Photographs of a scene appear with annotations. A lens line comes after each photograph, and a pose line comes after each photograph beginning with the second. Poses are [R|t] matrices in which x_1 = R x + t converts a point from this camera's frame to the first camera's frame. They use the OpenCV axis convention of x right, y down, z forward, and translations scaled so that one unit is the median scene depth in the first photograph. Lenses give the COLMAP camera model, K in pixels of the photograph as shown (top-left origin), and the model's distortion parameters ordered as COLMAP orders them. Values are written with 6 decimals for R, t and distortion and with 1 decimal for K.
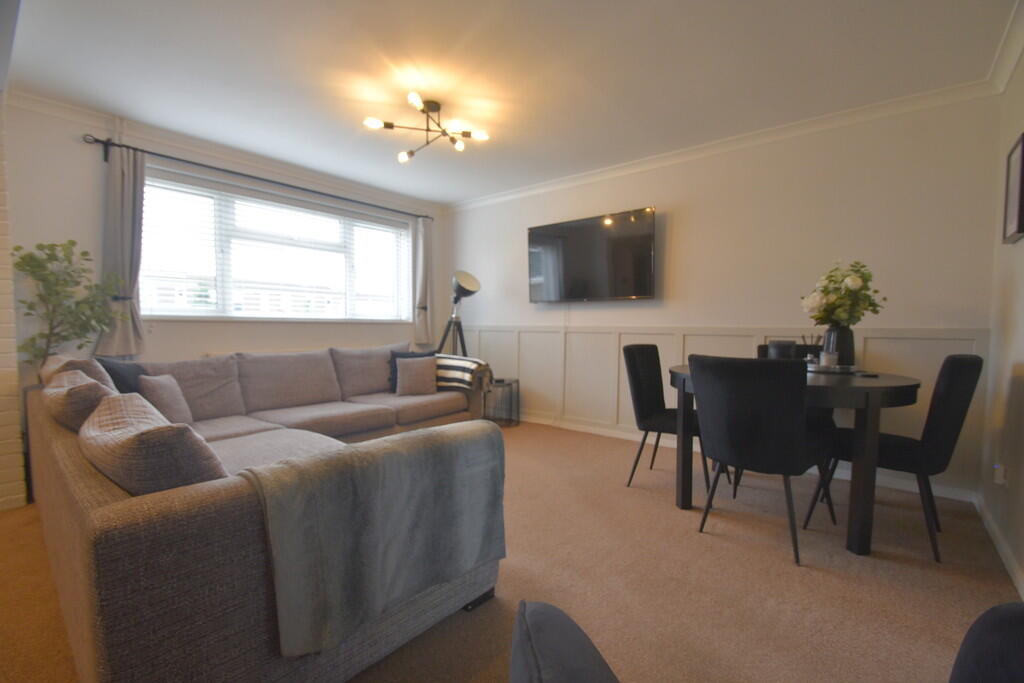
lens RADIAL K [[445.6, 0, 517.2], [0, 445.6, 353.3], [0, 0, 1]] dist [0.003502, -0.010358]
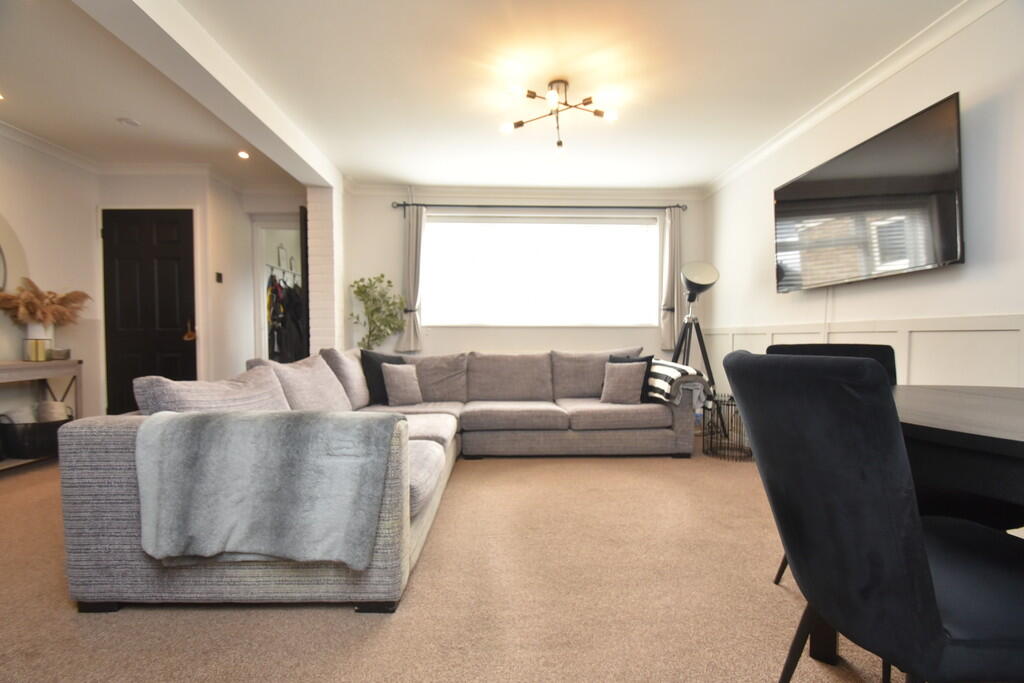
lens RADIAL K [[445.6, 0, 517.2], [0, 445.6, 353.3], [0, 0, 1]] dist [0.003502, -0.010358]
pose [[0.666138, 0.019281, -0.745579, 0.350006], [-0.042230, 0.999037, -0.011895, 0.011924], [0.744632, 0.039409, 0.666311, 0.260149]]
